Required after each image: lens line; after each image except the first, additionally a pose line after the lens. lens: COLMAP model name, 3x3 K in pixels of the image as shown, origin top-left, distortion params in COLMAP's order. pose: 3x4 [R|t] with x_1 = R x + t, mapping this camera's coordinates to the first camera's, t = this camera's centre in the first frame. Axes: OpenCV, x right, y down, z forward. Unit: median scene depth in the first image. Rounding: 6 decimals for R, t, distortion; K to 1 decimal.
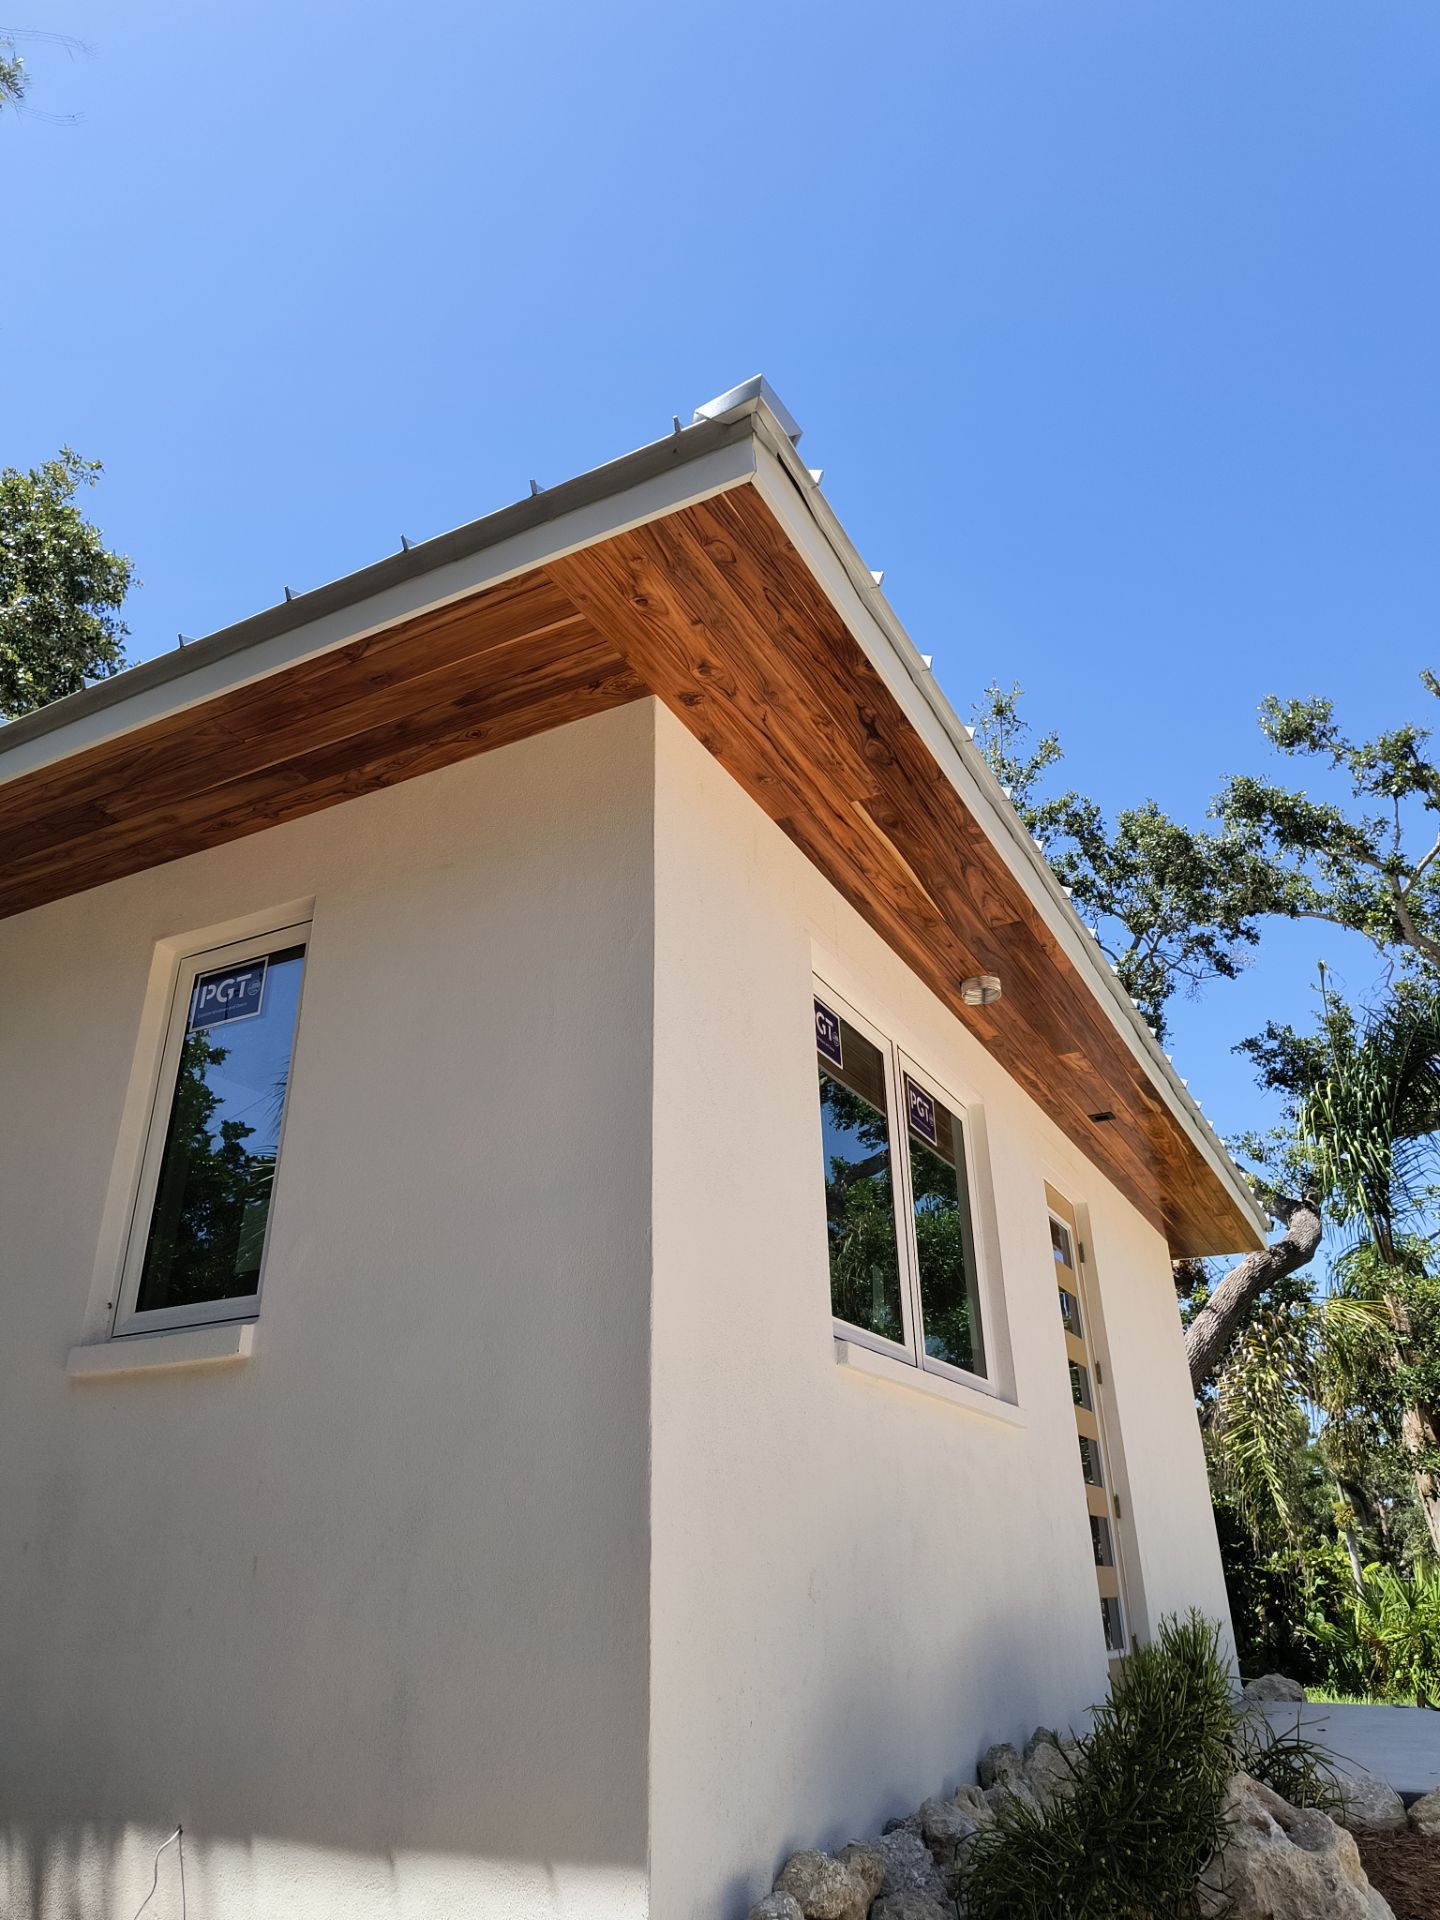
lens RADIAL K [[1325.3, 0, 703.9], [0, 1325.3, 963.3], [0, 0, 1]] dist [0.032815, -0.030181]
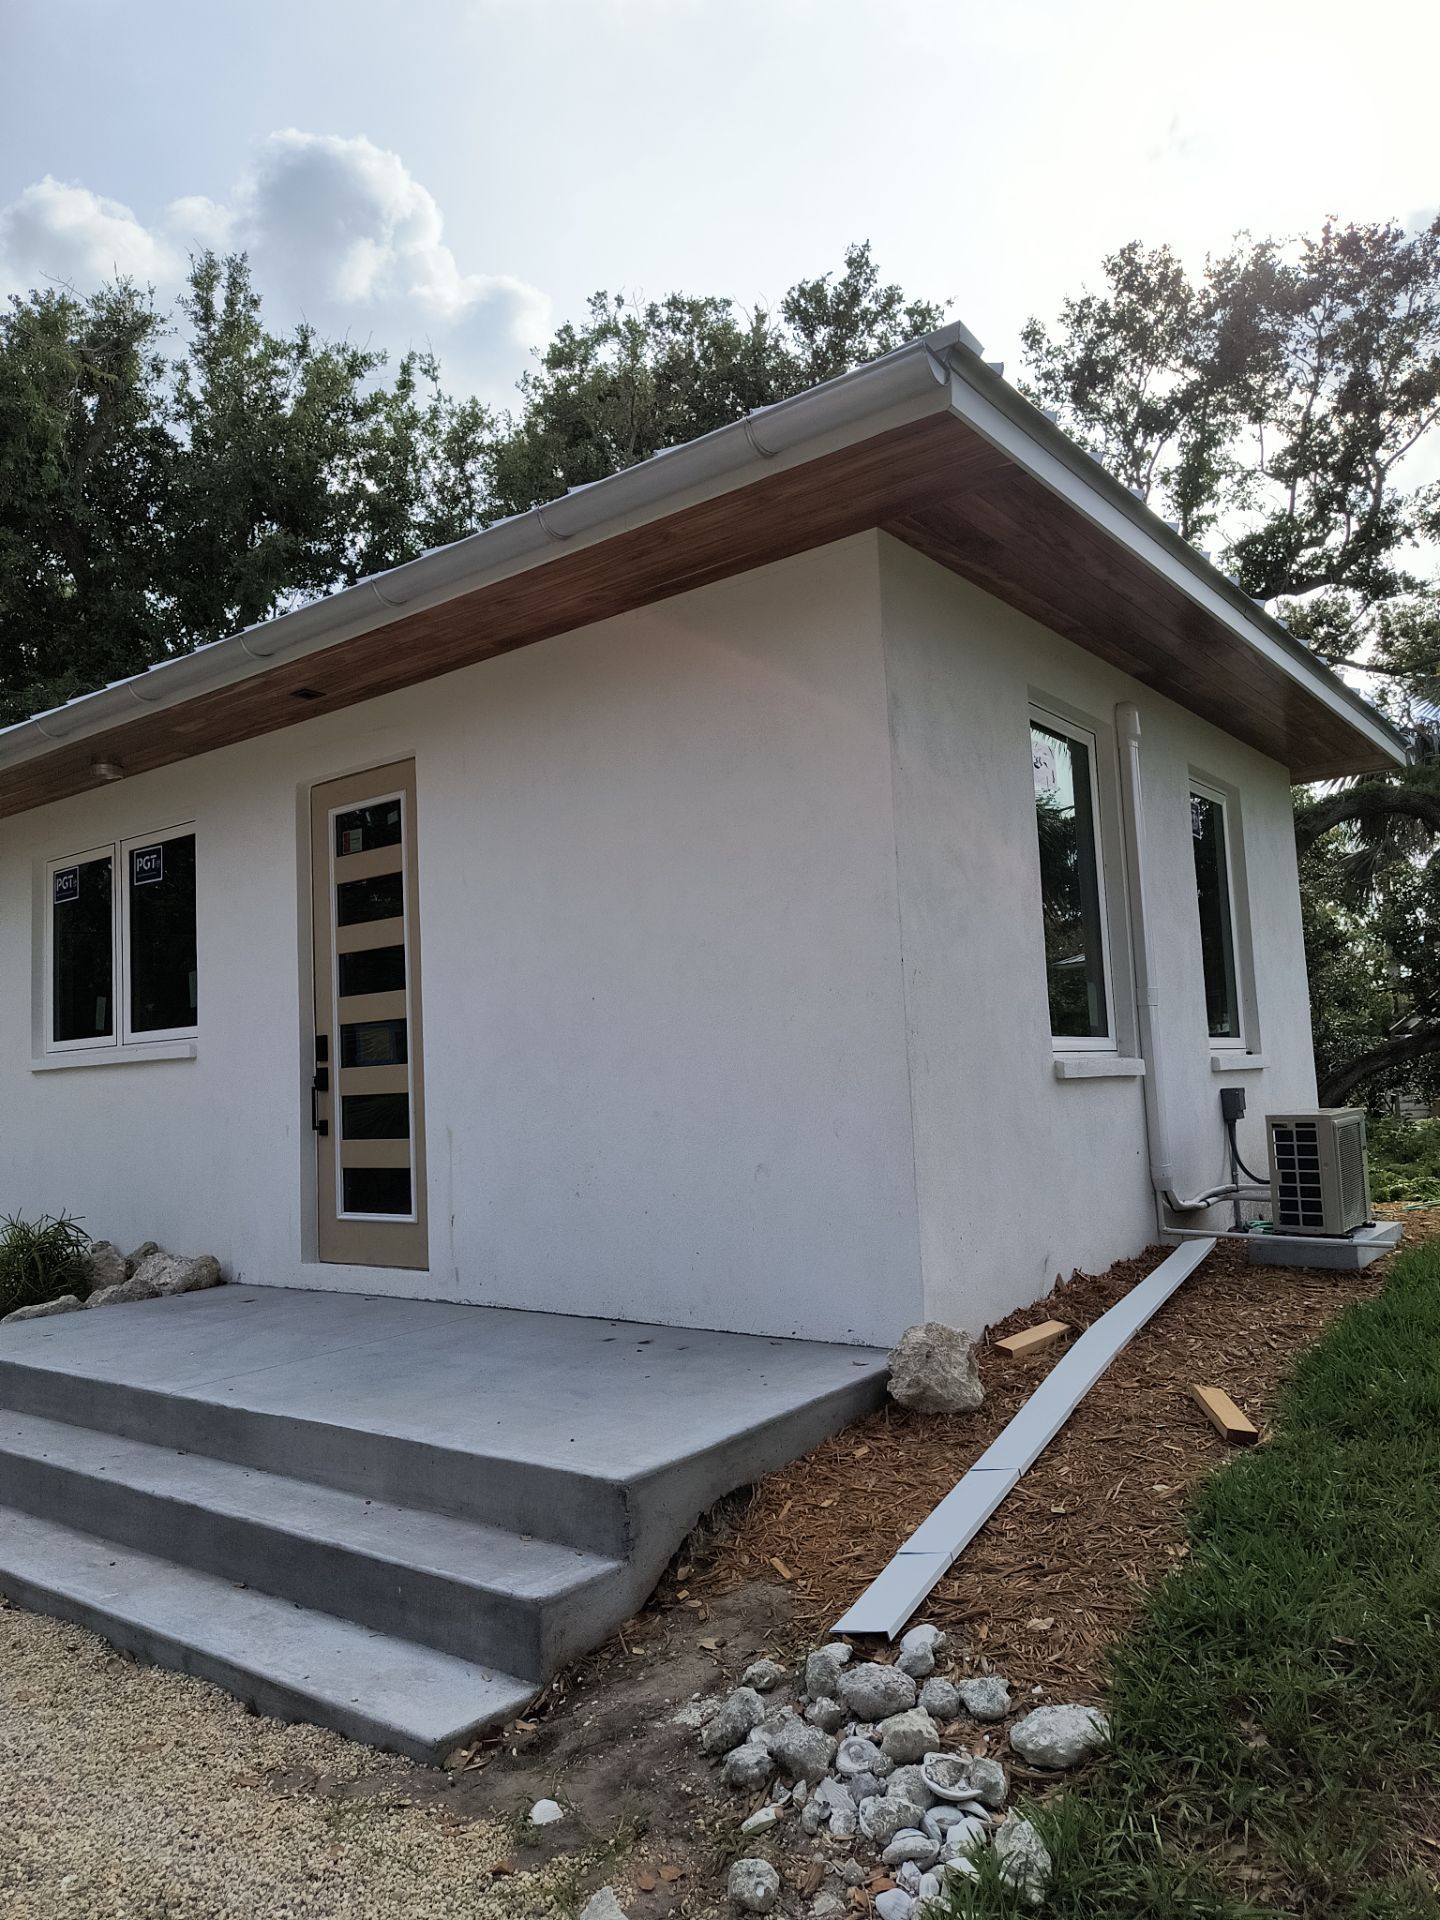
lens RADIAL K [[1306.4, 0, 714.8], [0, 1306.4, 970.1], [0, 0, 1]] dist [0.052783, -0.068369]
pose [[-0.162271, -0.059706, -0.984938, 1.552589], [0.468738, 0.873691, -0.130188, 0.727403], [0.868305, -0.482804, -0.113788, 1.733138]]
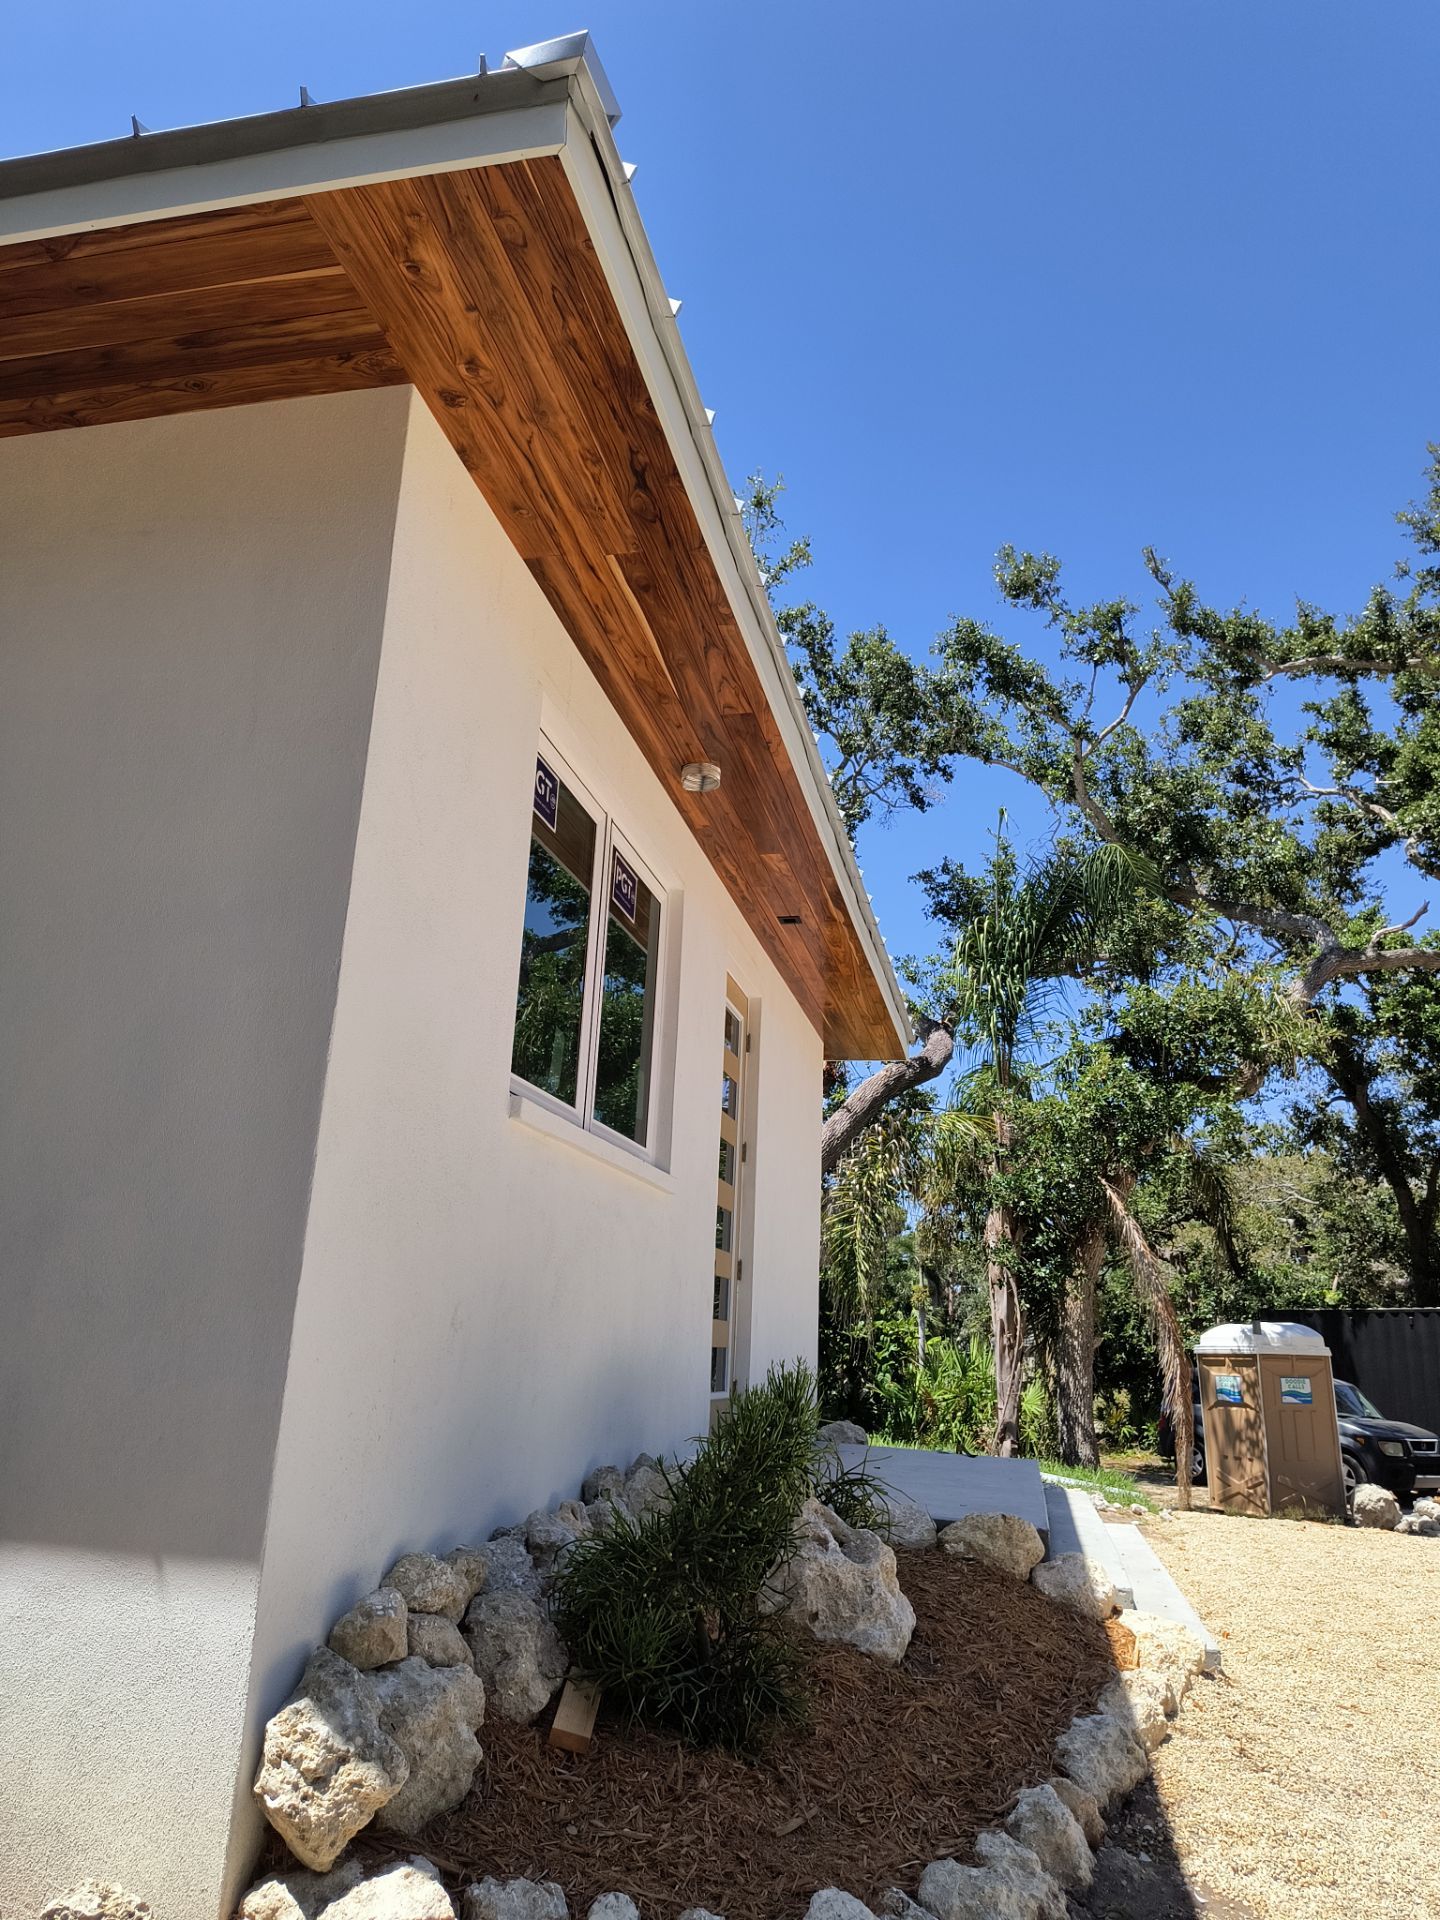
lens RADIAL K [[1322.0, 0, 709.8], [0, 1322.0, 958.4], [0, 0, 1]] dist [0.061014, -0.086266]
pose [[0.962766, 0.127078, 0.238605, -0.006881], [-0.164009, 0.976205, 0.141860, 0.011725], [-0.214900, -0.175711, 0.960700, 0.013426]]
